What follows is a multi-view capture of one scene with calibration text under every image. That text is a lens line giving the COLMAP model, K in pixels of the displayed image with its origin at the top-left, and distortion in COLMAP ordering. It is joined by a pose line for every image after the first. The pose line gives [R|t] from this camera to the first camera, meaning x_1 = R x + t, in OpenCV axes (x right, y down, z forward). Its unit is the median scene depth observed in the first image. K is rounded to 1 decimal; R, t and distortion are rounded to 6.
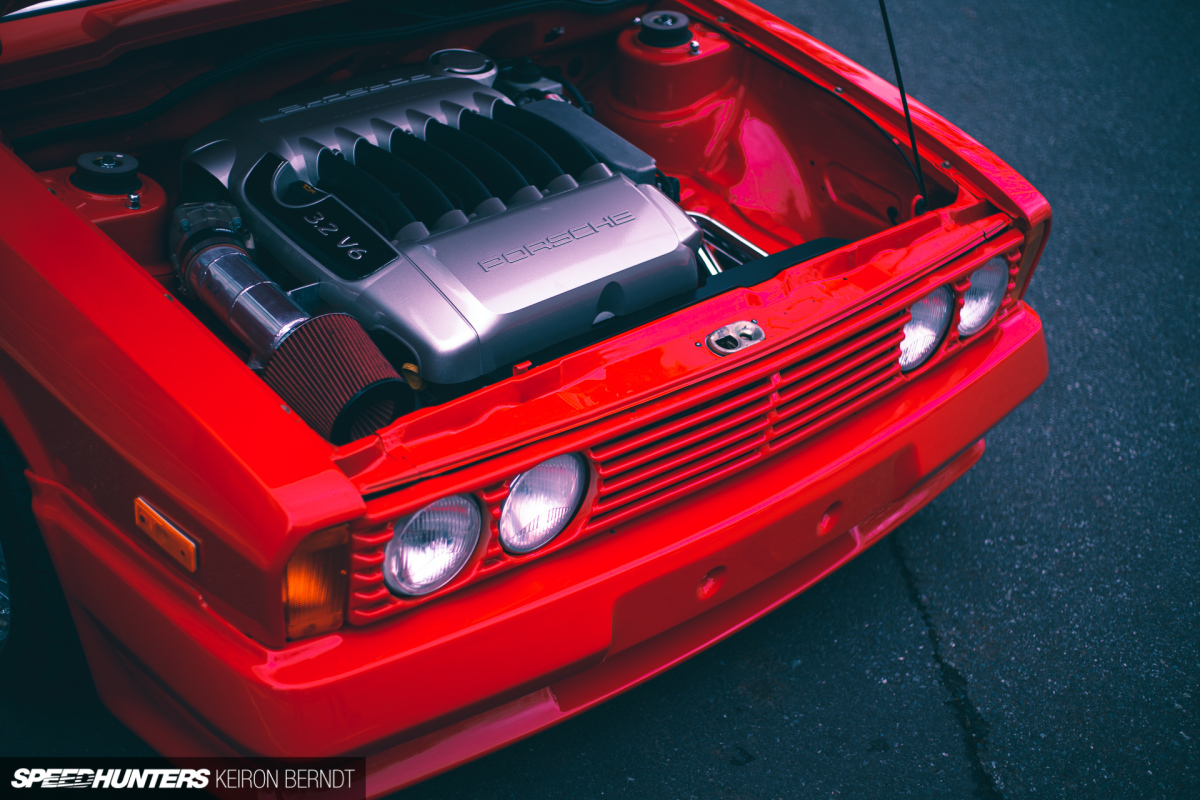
lens RADIAL K [[1735.4, 0, 600.0], [0, 1735.4, 400.0], [0, 0, 1]] dist [0.129856, -1.680819]
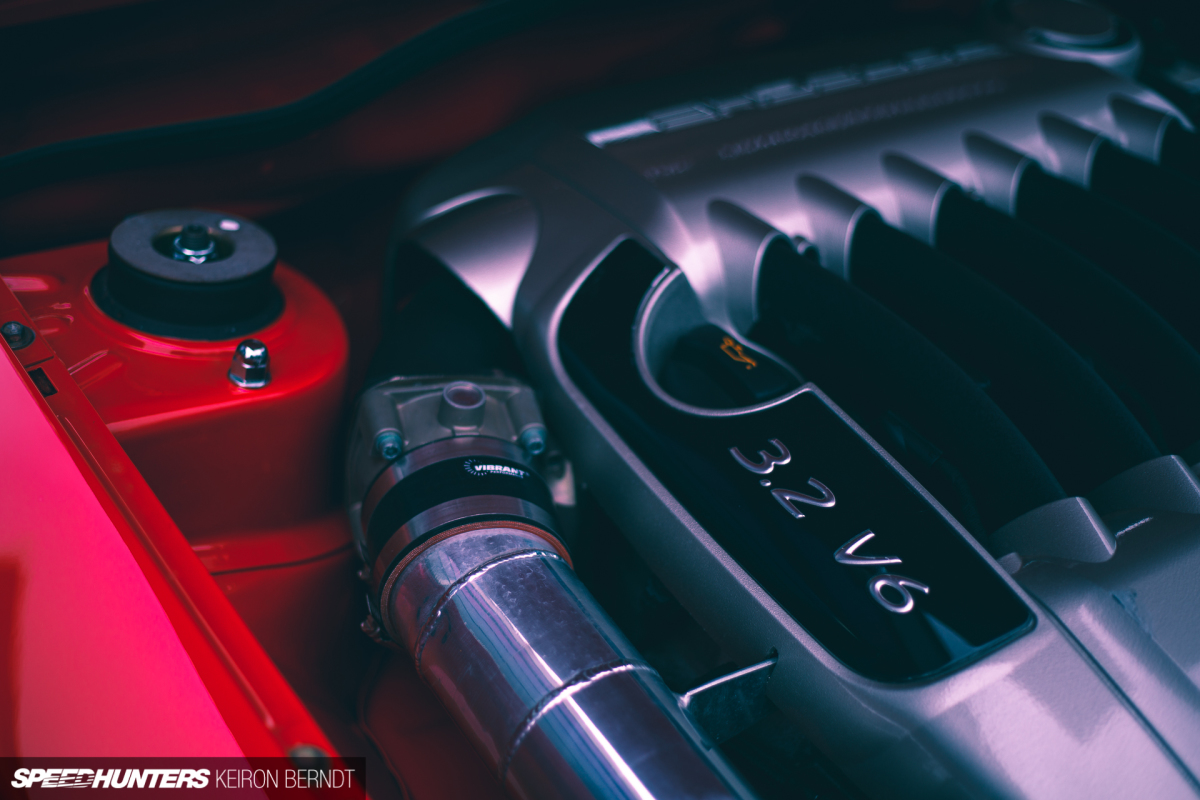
lens RADIAL K [[1731.2, 0, 600.0], [0, 1731.2, 400.0], [0, 0, 1]] dist [-0.153769, 0.023370]
pose [[0.990366, 0.067356, -0.120993, -0.151826], [-0.063674, 0.997390, 0.034047, -0.122237], [0.122970, -0.026014, 0.992069, 0.645149]]
